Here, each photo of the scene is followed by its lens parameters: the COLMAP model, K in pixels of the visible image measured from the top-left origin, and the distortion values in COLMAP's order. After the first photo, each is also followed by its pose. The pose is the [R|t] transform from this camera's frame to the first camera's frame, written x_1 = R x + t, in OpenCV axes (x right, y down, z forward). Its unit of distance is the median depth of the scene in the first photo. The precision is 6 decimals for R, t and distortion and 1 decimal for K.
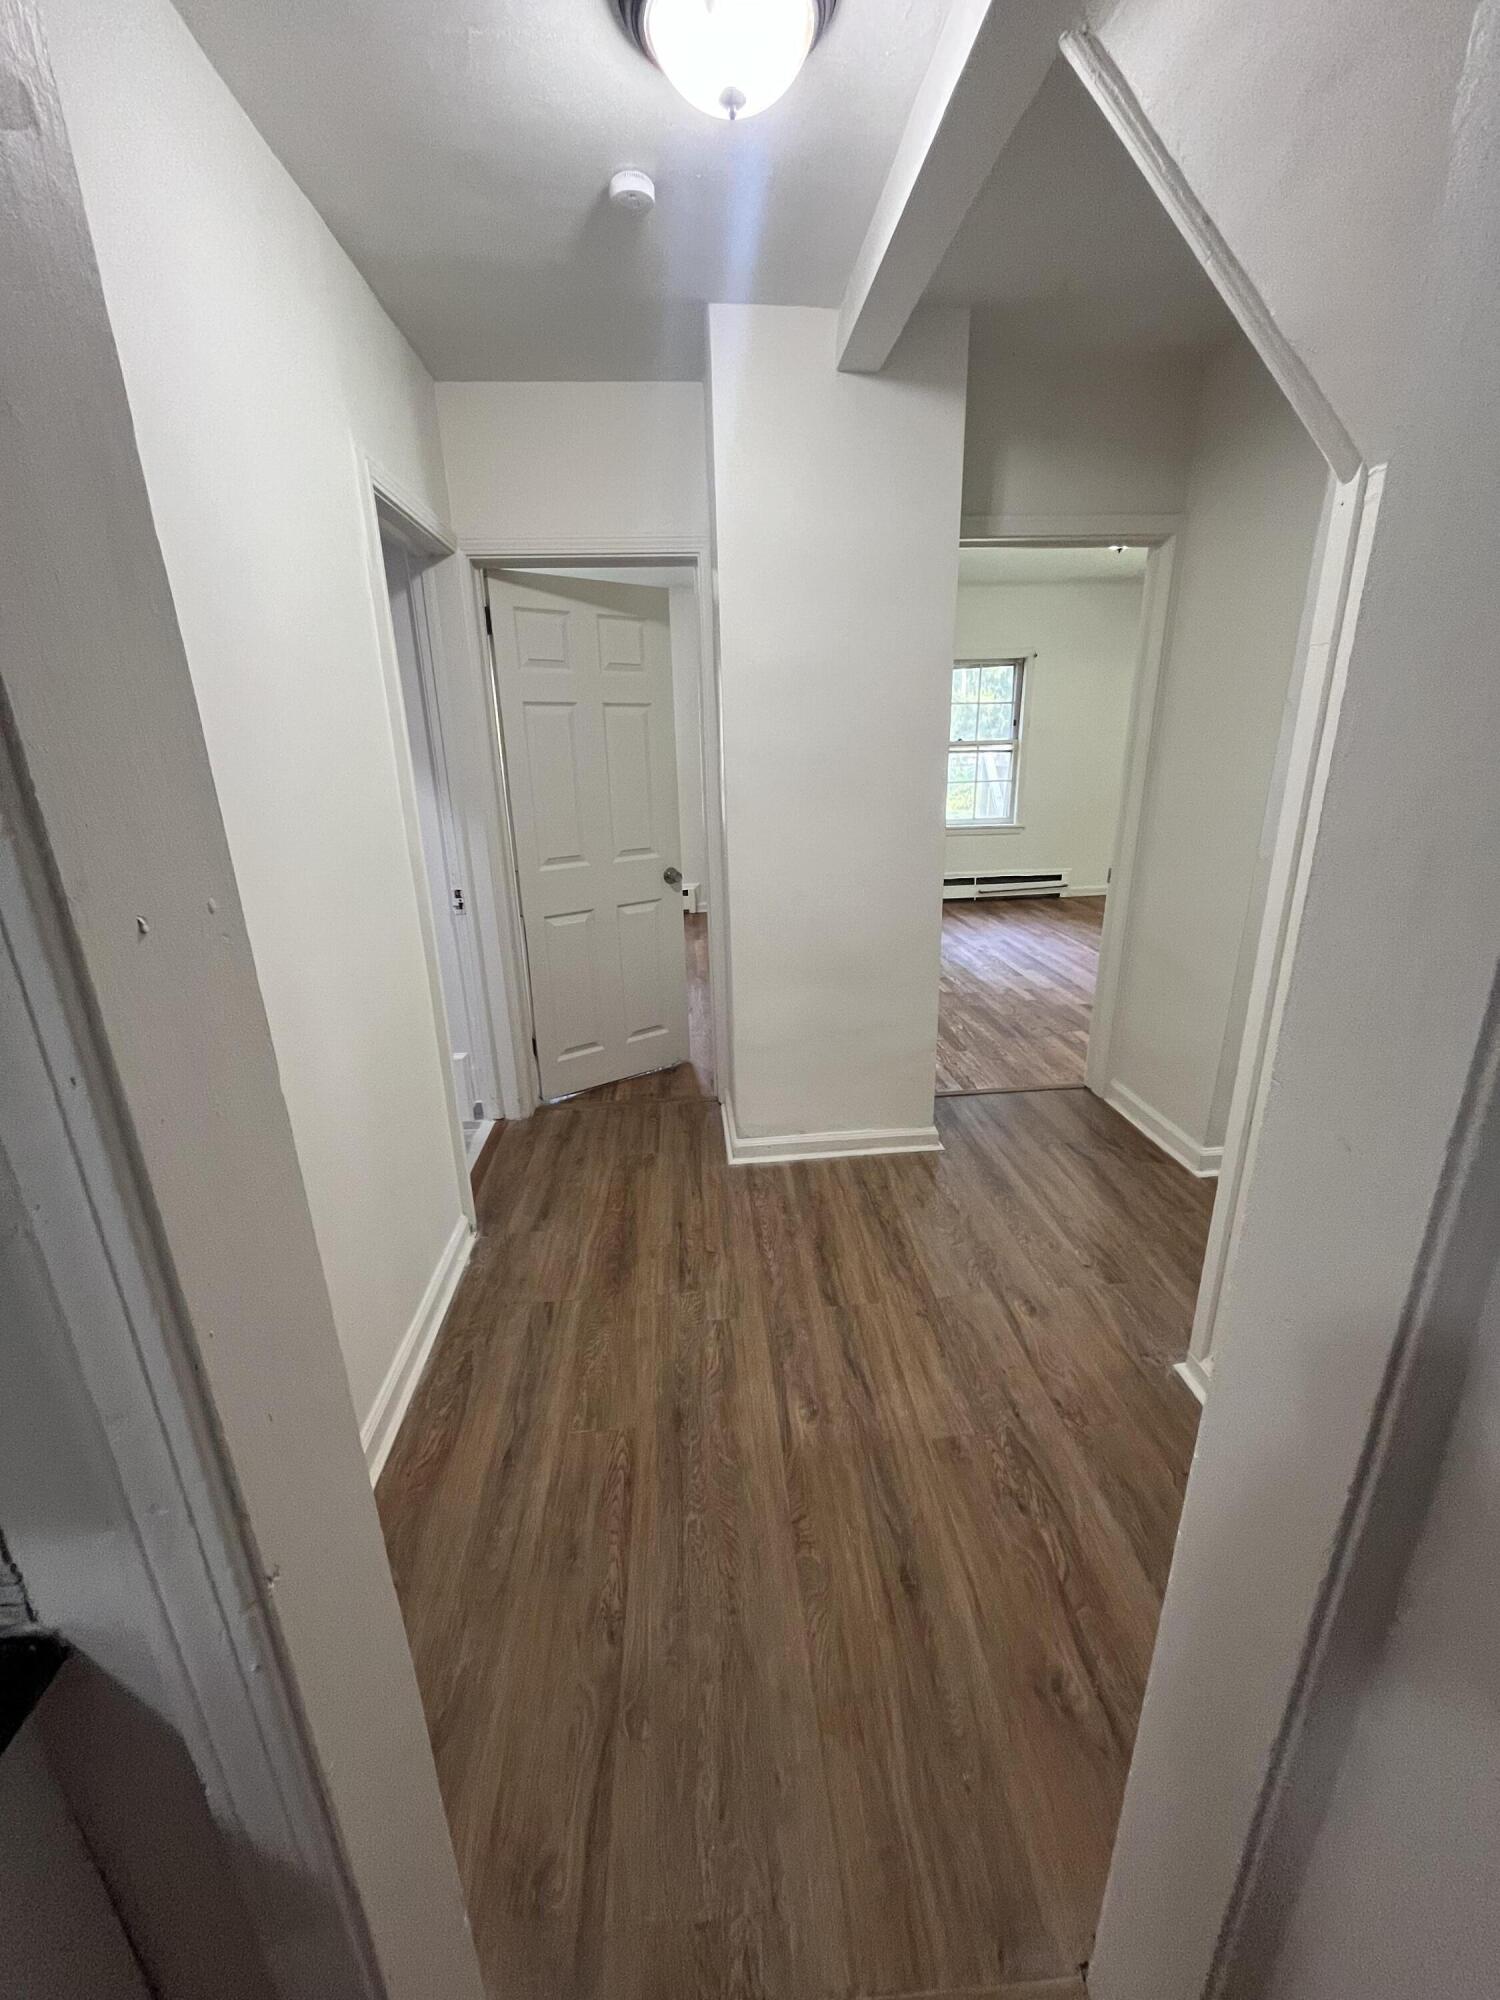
lens RADIAL K [[800.5, 0, 743.4], [0, 800.5, 993.6], [0, 0, 1]] dist [-0.002995, -0.000249]
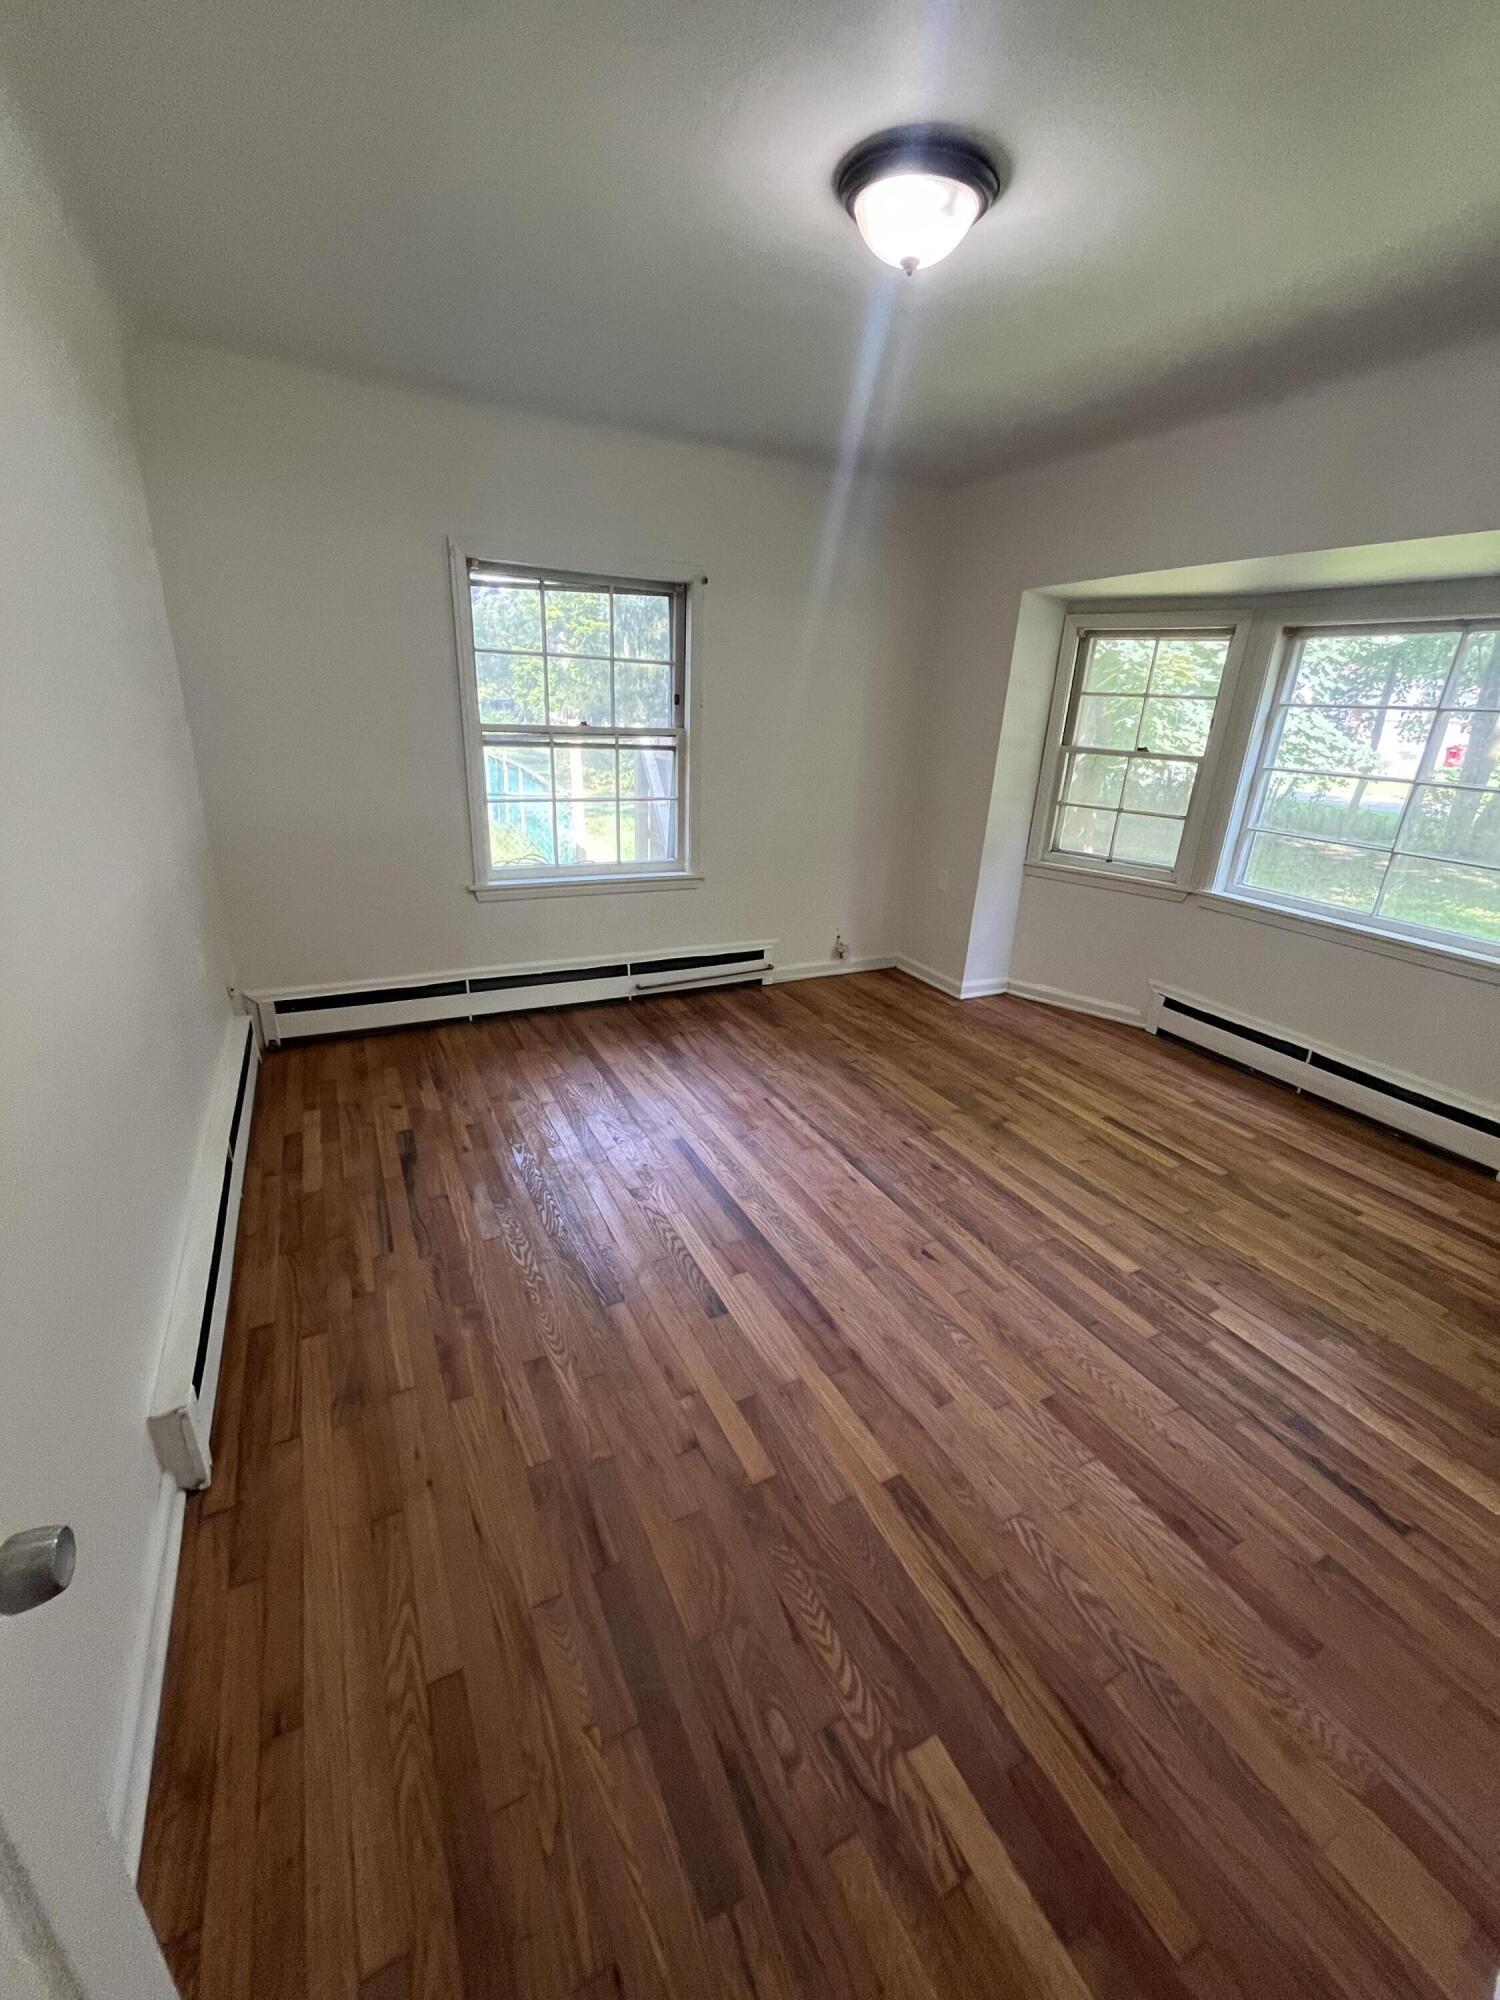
lens RADIAL K [[800.5, 0, 742.3], [0, 800.5, 994.6], [0, 0, 1]] dist [-0.002995, -0.000249]
pose [[0.924626, -0.073019, 0.373811, 0.157805], [0.055612, 0.996815, 0.057159, -0.163043], [-0.376794, -0.032063, 0.925742, 0.458924]]
